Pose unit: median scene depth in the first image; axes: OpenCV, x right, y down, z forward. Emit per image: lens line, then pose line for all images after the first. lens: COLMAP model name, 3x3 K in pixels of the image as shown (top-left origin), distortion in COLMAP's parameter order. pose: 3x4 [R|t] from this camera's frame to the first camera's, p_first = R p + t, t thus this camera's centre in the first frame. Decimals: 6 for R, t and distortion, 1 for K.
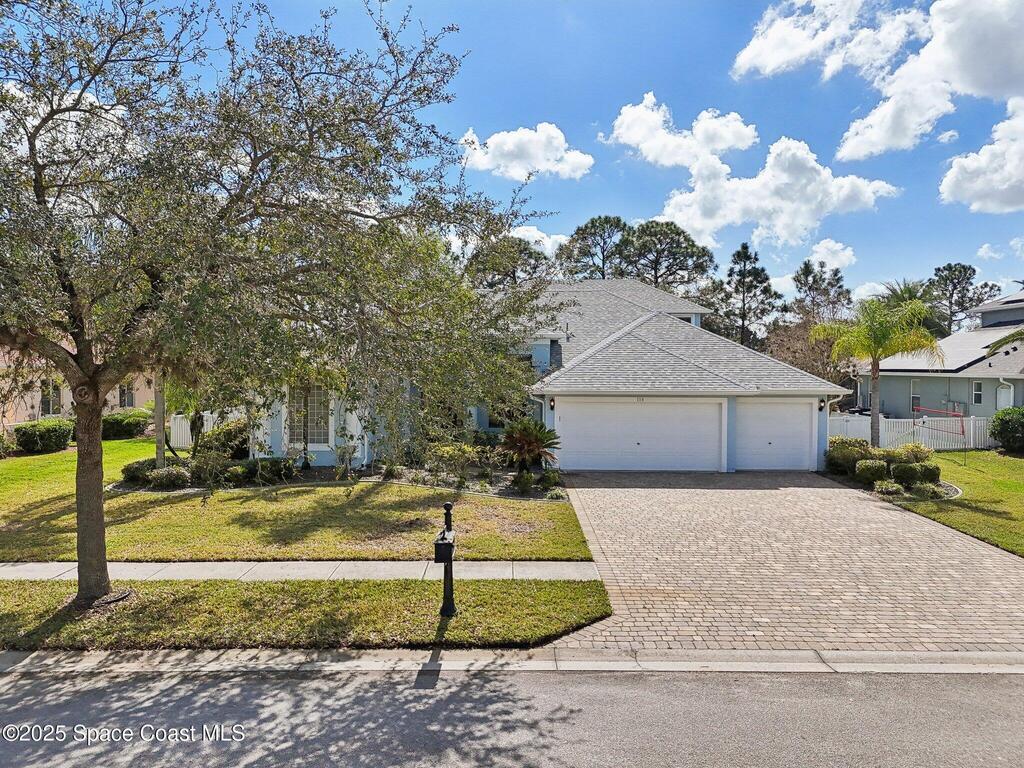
lens RADIAL K [[772.2, 0, 509.1], [0, 772.2, 387.1], [0, 0, 1]] dist [0.035085, -0.021481]
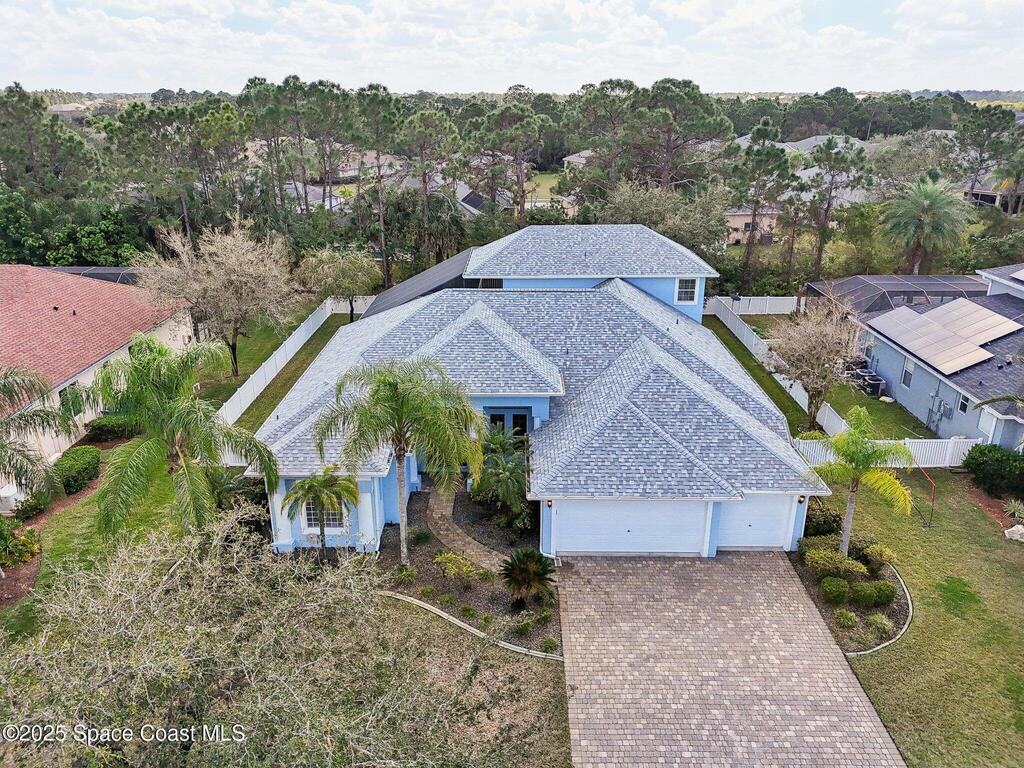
lens RADIAL K [[772.2, 0, 511.1], [0, 772.2, 386.9], [0, 0, 1]] dist [0.035085, -0.021481]
pose [[0.999995, 0.001679, -0.002788, 0.004417], [-0.000645, 0.941910, 0.335864, -0.479157], [0.003190, -0.335860, 0.941906, 0.041070]]
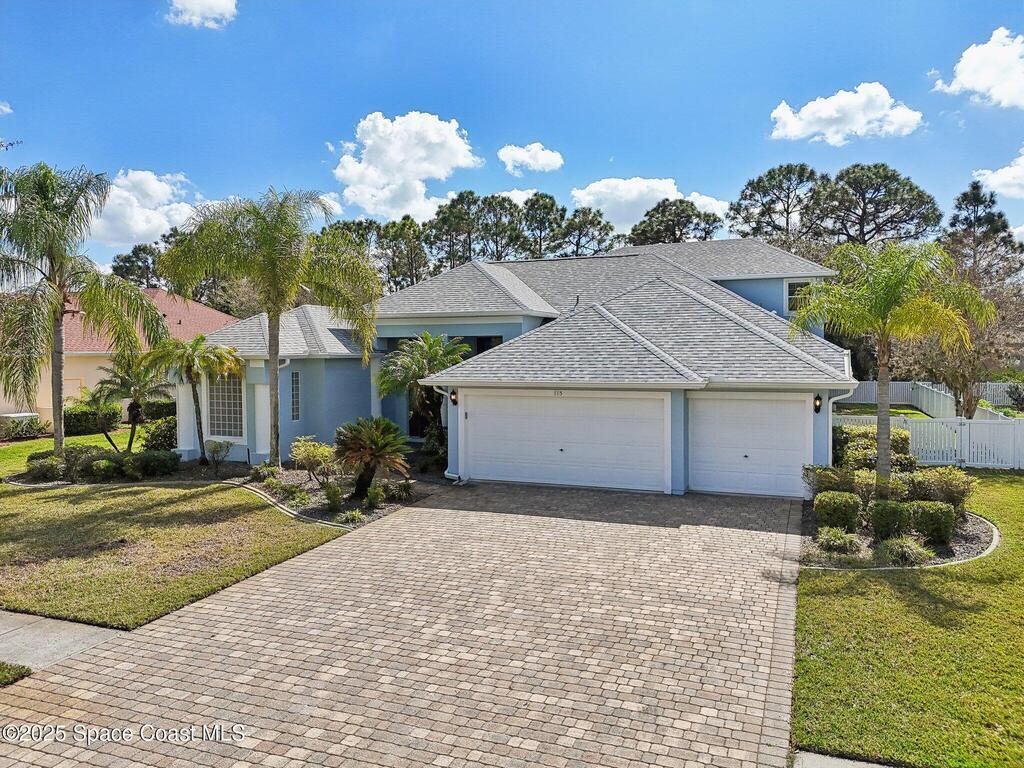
lens RADIAL K [[772.2, 0, 514.0], [0, 772.2, 380.9], [0, 0, 1]] dist [0.035085, -0.021481]
pose [[0.929809, 0.006262, -0.367990, 0.402546], [0.001420, 0.999787, 0.020600, -0.011651], [0.368040, -0.019676, 0.929602, 0.264156]]
